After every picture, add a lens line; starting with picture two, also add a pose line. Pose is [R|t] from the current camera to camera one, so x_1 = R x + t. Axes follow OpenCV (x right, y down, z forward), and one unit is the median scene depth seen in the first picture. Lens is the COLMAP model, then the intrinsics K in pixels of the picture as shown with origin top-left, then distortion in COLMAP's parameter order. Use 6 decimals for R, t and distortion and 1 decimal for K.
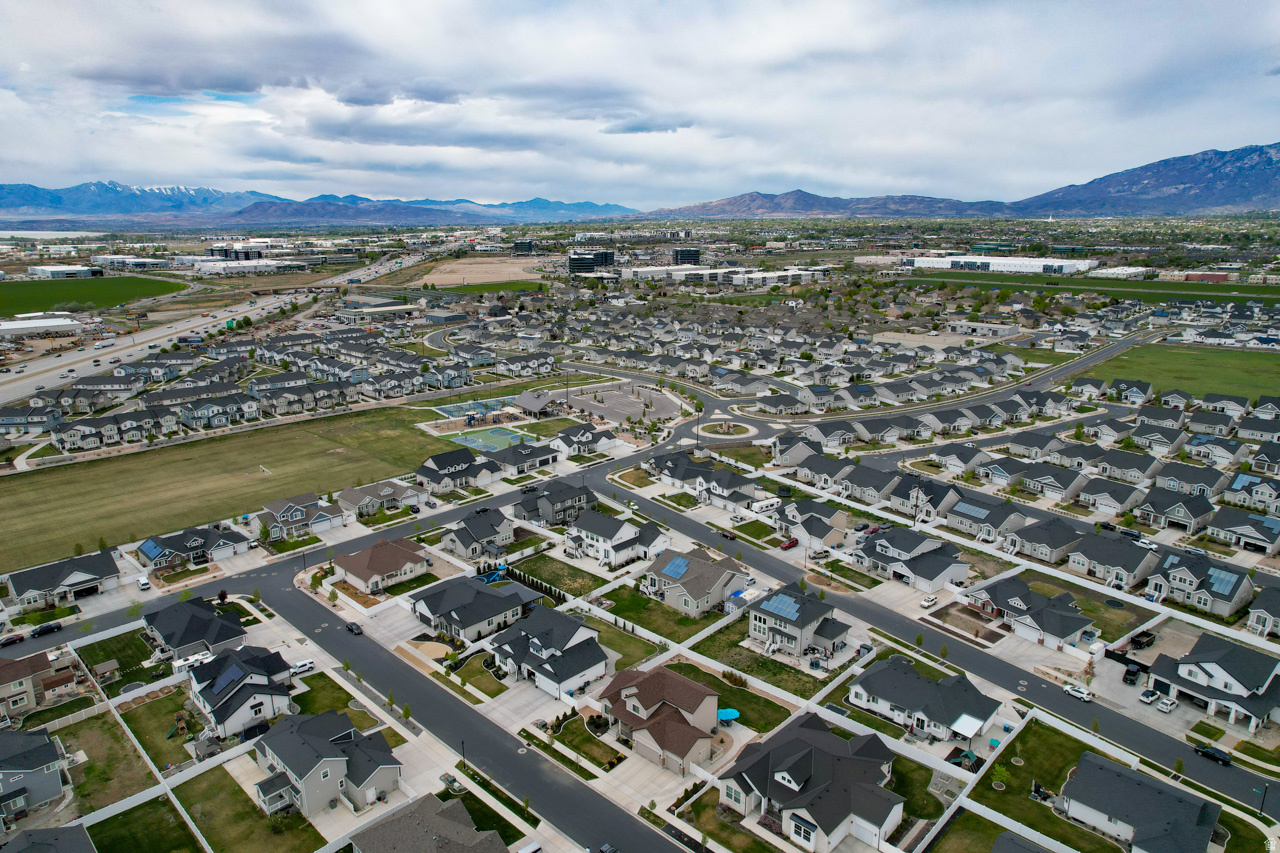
lens RADIAL K [[816.3, 0, 640.2], [0, 816.3, 422.2], [0, 0, 1]] dist [-0.077140, 0.071348]
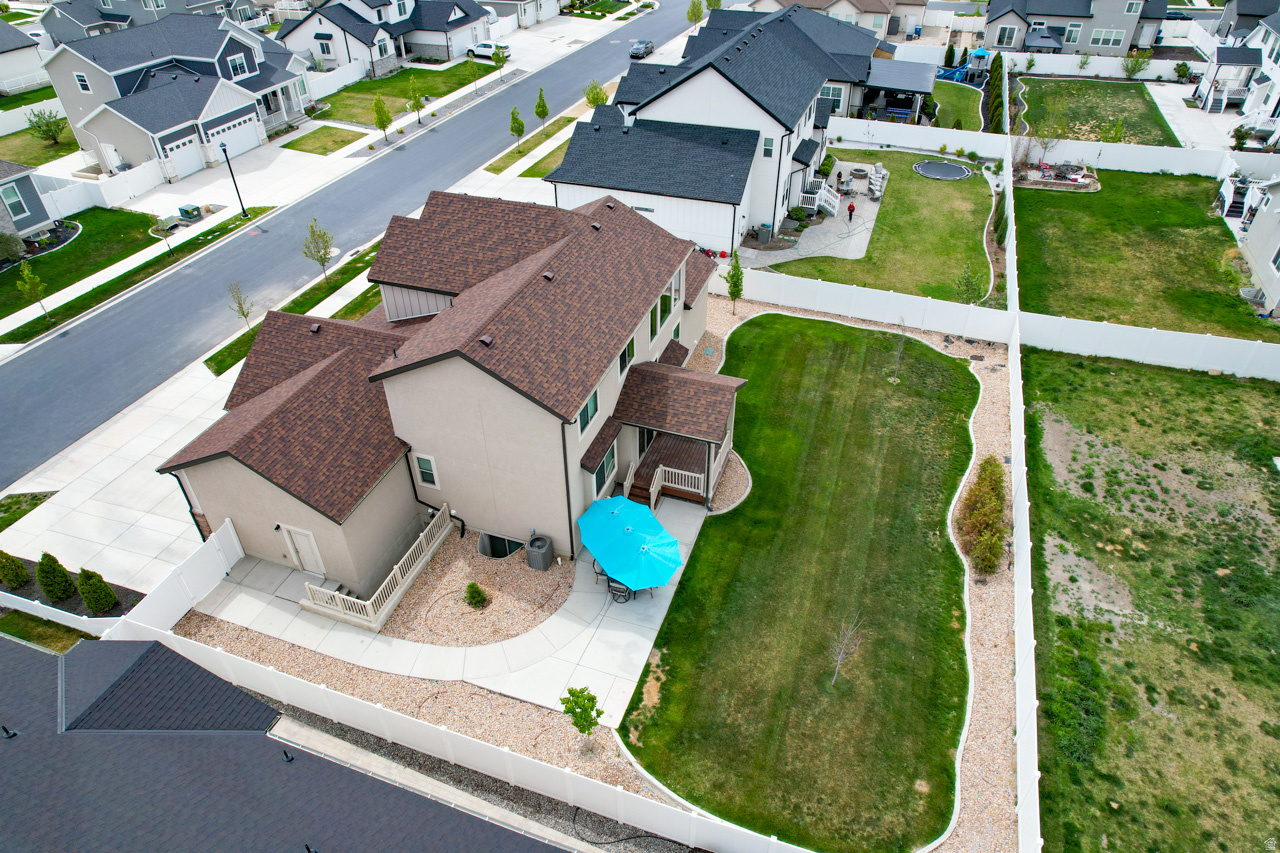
lens RADIAL K [[816.3, 0, 638.4], [0, 816.3, 424.9], [0, 0, 1]] dist [-0.077140, 0.071348]
pose [[0.405107, 0.548446, -0.731502, 0.177838], [-0.213323, 0.834712, 0.507689, 0.177881], [0.889034, -0.049622, 0.455144, 0.686098]]
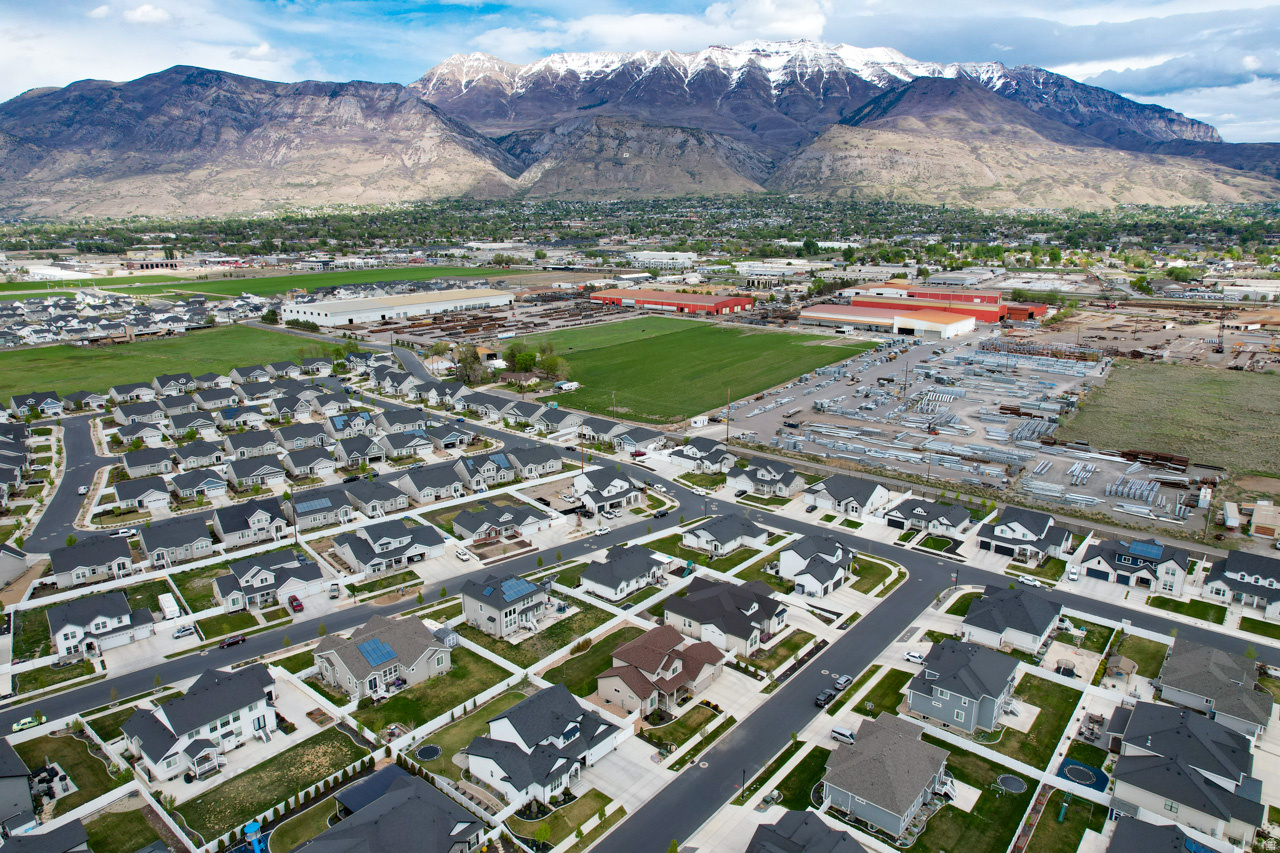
lens RADIAL K [[816.3, 0, 637.8], [0, 816.3, 423.5], [0, 0, 1]] dist [-0.077140, 0.071348]
pose [[-0.069773, -0.243749, 0.967325, -0.716633], [0.239329, 0.937278, 0.253440, -0.182669], [-0.968428, 0.249193, -0.007061, 0.707486]]
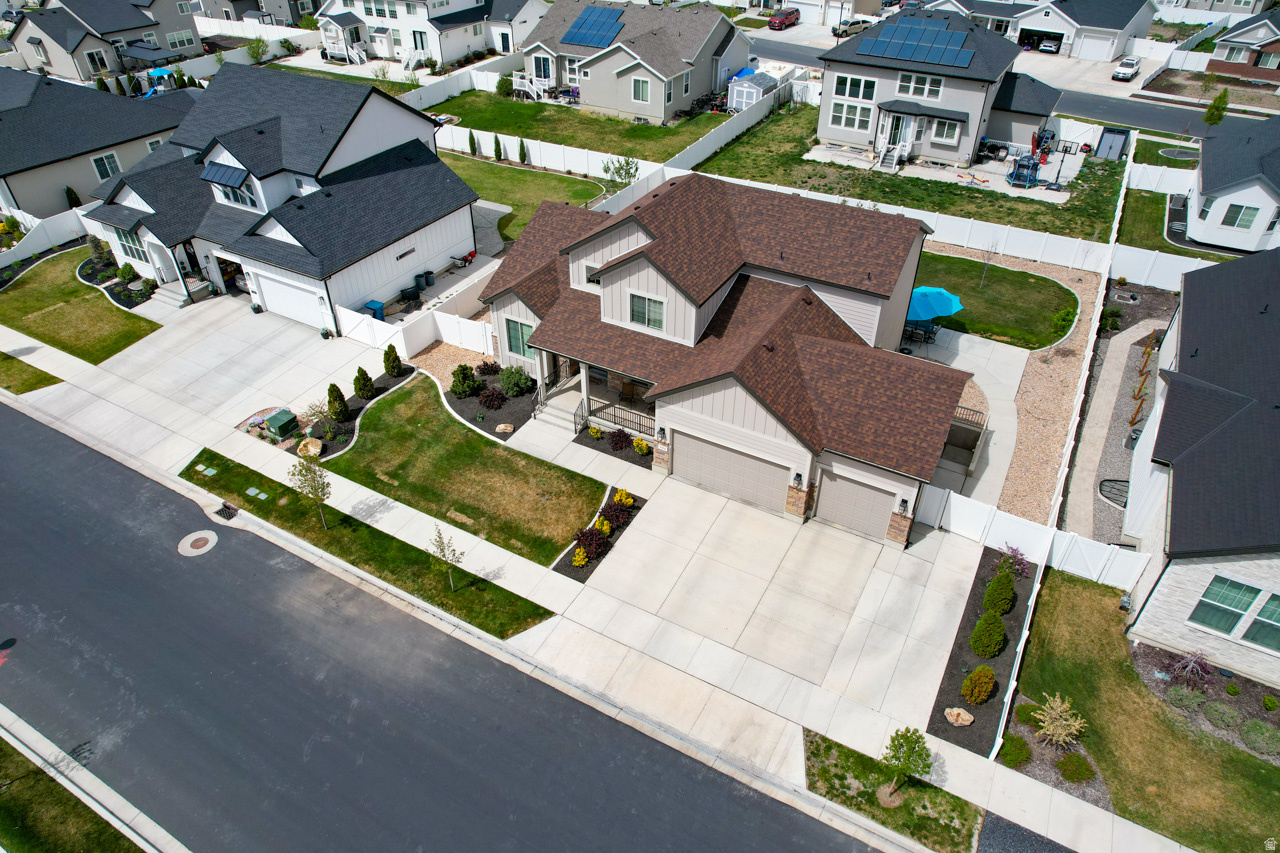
lens RADIAL K [[816.3, 0, 641.2], [0, 816.3, 422.9], [0, 0, 1]] dist [-0.077140, 0.071348]
pose [[0.969815, -0.144264, 0.196587, -0.044189], [0.057370, 0.918572, 0.391068, 0.209473], [-0.236996, -0.367985, 0.899122, 0.555641]]
